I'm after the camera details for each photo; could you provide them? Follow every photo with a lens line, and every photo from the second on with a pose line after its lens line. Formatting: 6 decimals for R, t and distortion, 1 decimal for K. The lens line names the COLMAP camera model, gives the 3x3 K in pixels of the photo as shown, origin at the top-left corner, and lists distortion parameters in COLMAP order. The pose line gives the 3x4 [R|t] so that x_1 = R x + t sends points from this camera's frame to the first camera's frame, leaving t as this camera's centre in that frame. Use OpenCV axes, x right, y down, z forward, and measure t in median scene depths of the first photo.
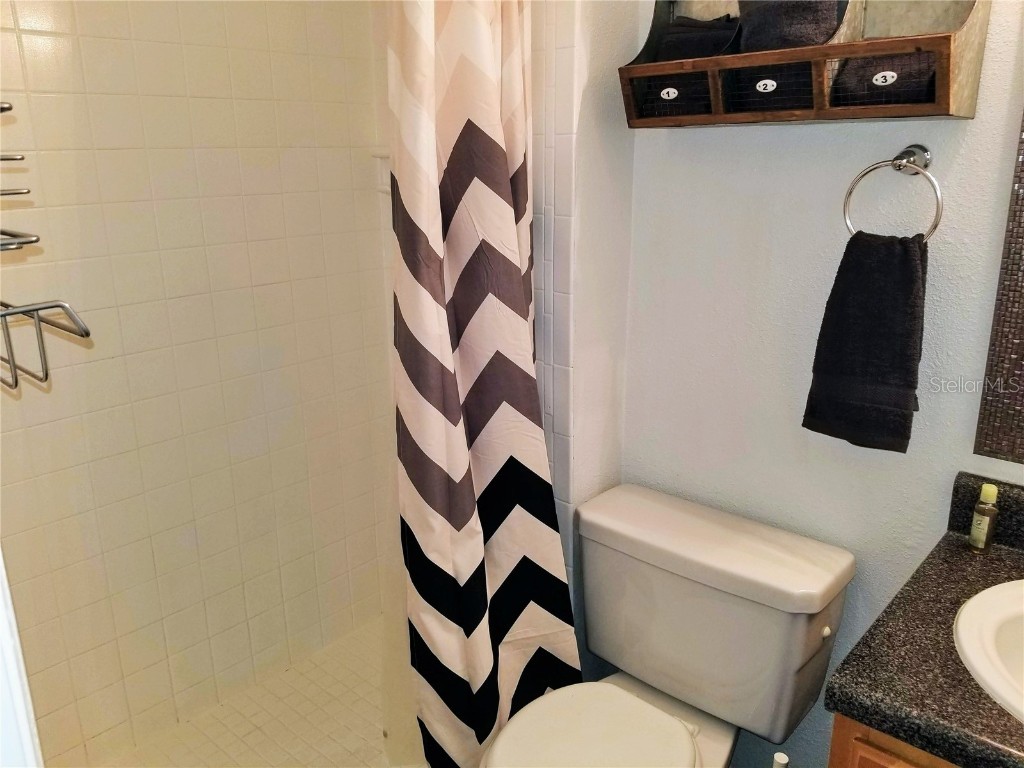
lens RADIAL K [[812.2, 0, 512.2], [0, 812.2, 385.7], [0, 0, 1]] dist [0.010875, -0.005679]
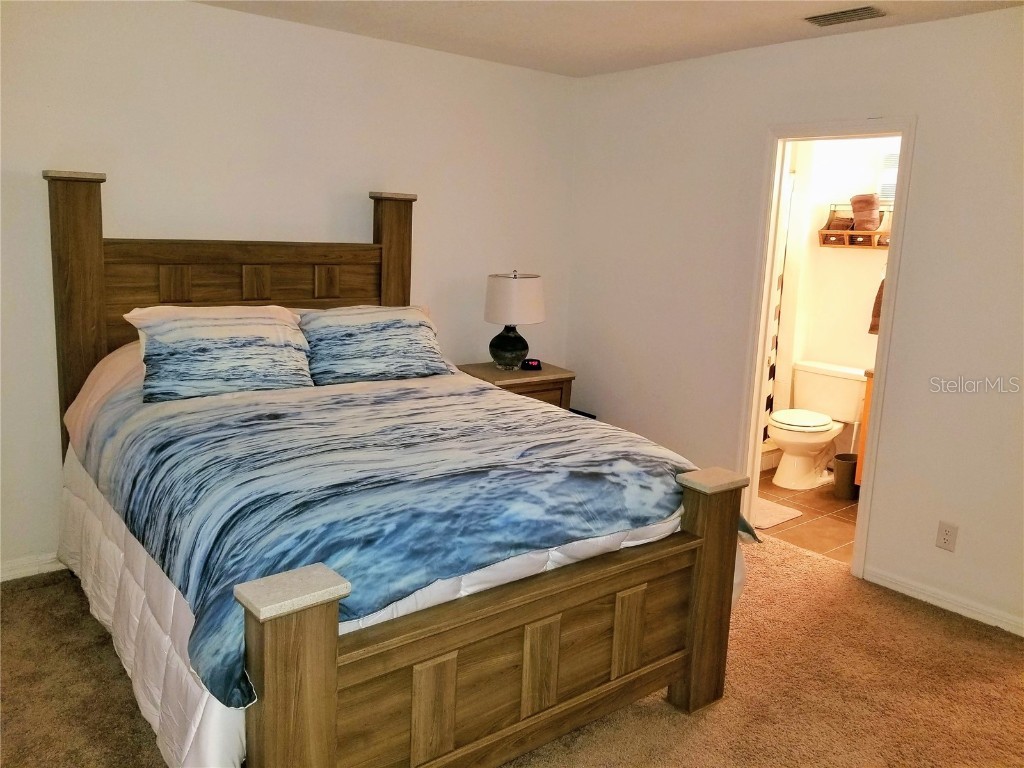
lens RADIAL K [[812.2, 0, 508.7], [0, 812.2, 375.5], [0, 0, 1]] dist [0.010875, -0.005679]
pose [[0.987688, 0.063550, -0.142948, -0.676937], [-0.076960, 0.992935, -0.090318, 0.682030], [0.136199, 0.100207, 0.985601, -2.710129]]
